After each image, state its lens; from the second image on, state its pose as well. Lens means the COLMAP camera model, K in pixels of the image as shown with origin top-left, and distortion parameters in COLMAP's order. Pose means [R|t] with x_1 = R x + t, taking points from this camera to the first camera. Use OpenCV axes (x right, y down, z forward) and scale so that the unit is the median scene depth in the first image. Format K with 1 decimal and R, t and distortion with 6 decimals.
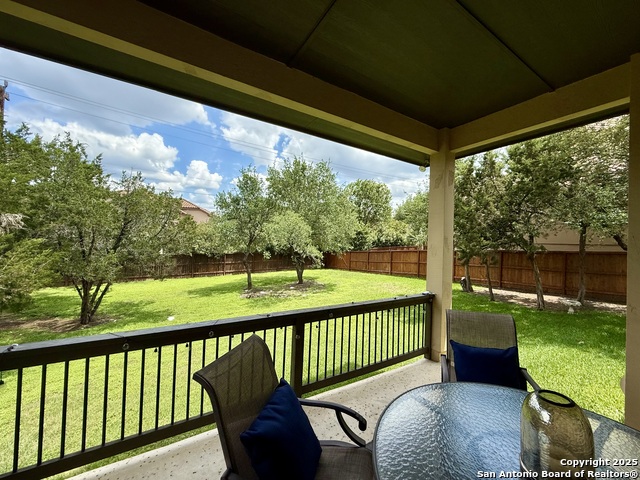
lens RADIAL K [[254.7, 0, 321.4], [0, 254.7, 240.5], [0, 0, 1]] dist [-0.000988, -0.000127]
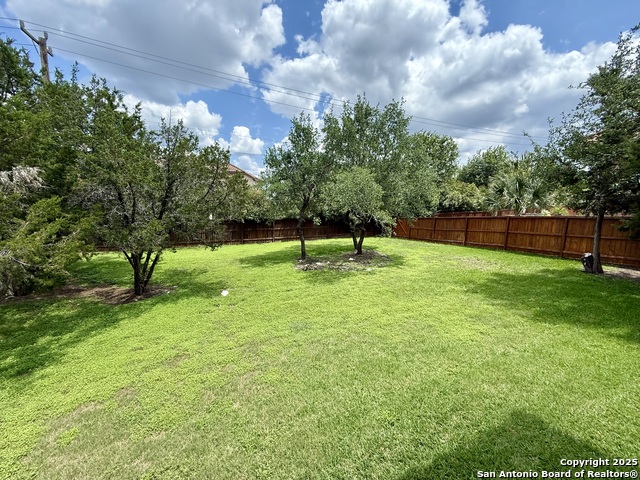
lens RADIAL K [[254.7, 0, 319.7], [0, 254.7, 238.6], [0, 0, 1]] dist [-0.000988, -0.000127]
pose [[0.986754, 0.017805, -0.161243, -0.084824], [0.002788, 0.991950, 0.126600, 0.005610], [0.162200, -0.125373, 0.978761, 0.142962]]
